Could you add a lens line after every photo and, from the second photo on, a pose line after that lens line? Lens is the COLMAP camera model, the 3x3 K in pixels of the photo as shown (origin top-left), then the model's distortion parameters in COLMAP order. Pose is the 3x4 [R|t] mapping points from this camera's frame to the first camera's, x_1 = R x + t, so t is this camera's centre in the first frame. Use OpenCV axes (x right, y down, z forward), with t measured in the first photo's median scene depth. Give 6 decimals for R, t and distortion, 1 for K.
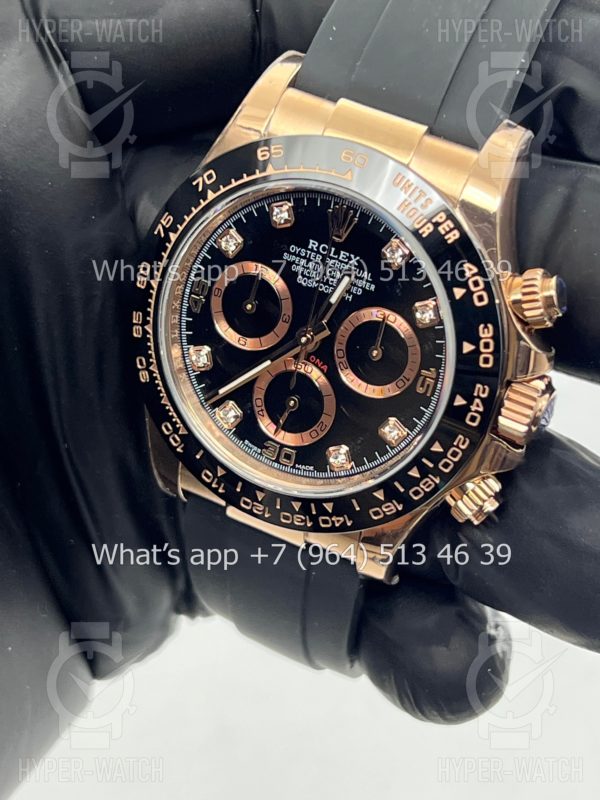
lens RADIAL K [[1888.7, 0, 304.0], [0, 1888.7, 397.4], [0, 0, 1]] dist [0.132500, 0.000000]
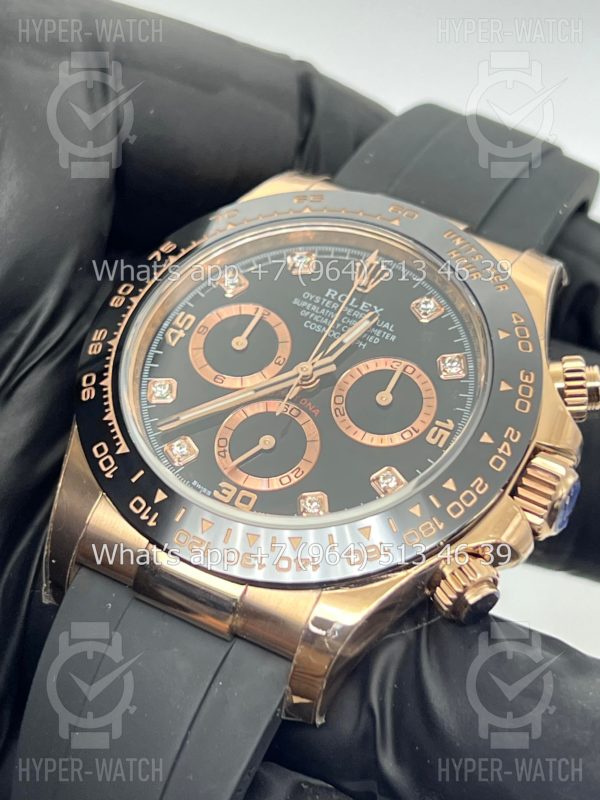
lens RADIAL K [[1888.7, 0, 293.6], [0, 1888.7, 392.8], [0, 0, 1]] dist [0.132500, 0.000000]
pose [[0.933529, 0.327899, 0.144937, -0.126223], [-0.145638, 0.716284, -0.682442, 0.566794], [-0.327588, 0.615971, 0.716426, 0.390316]]
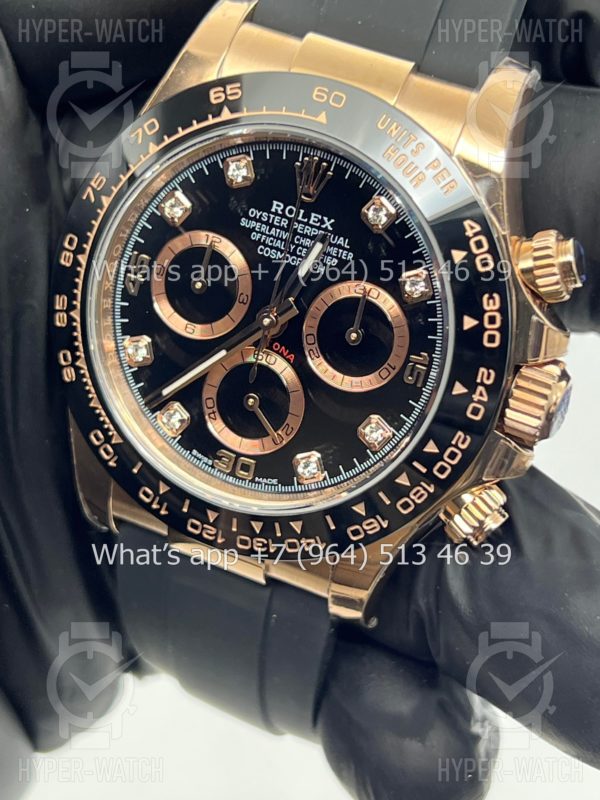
lens RADIAL K [[1888.7, 0, 316.1], [0, 1888.7, 411.0], [0, 0, 1]] dist [0.132500, 0.000000]
pose [[0.997726, -0.002990, 0.067334, -0.034132], [0.008104, 0.997090, -0.075803, 0.071085], [-0.066911, 0.076176, 0.994847, 0.181235]]
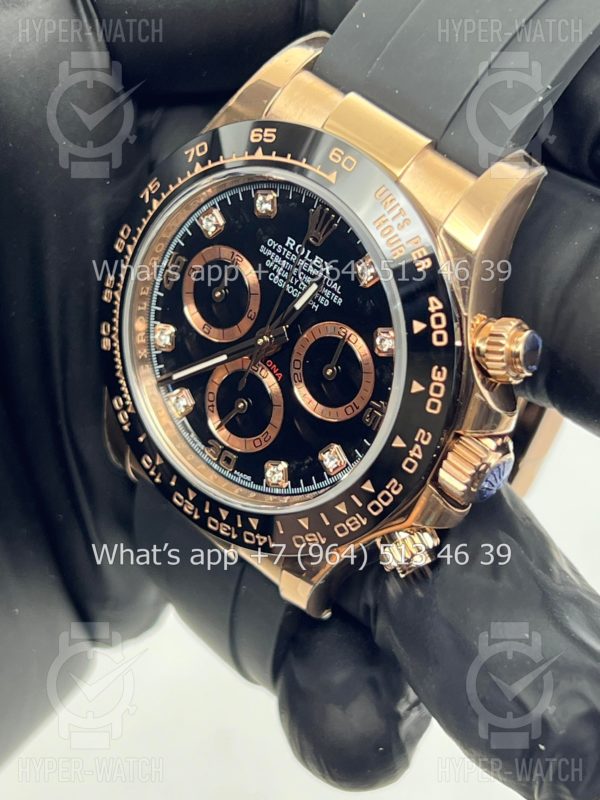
lens RADIAL K [[1888.7, 0, 300.1], [0, 1888.7, 397.6], [0, 0, 1]] dist [0.132500, 0.000000]
pose [[0.964235, 0.211368, -0.159922, 0.172434], [-0.207390, 0.977384, 0.041363, -0.045884], [0.165047, -0.006717, 0.986263, 0.089398]]
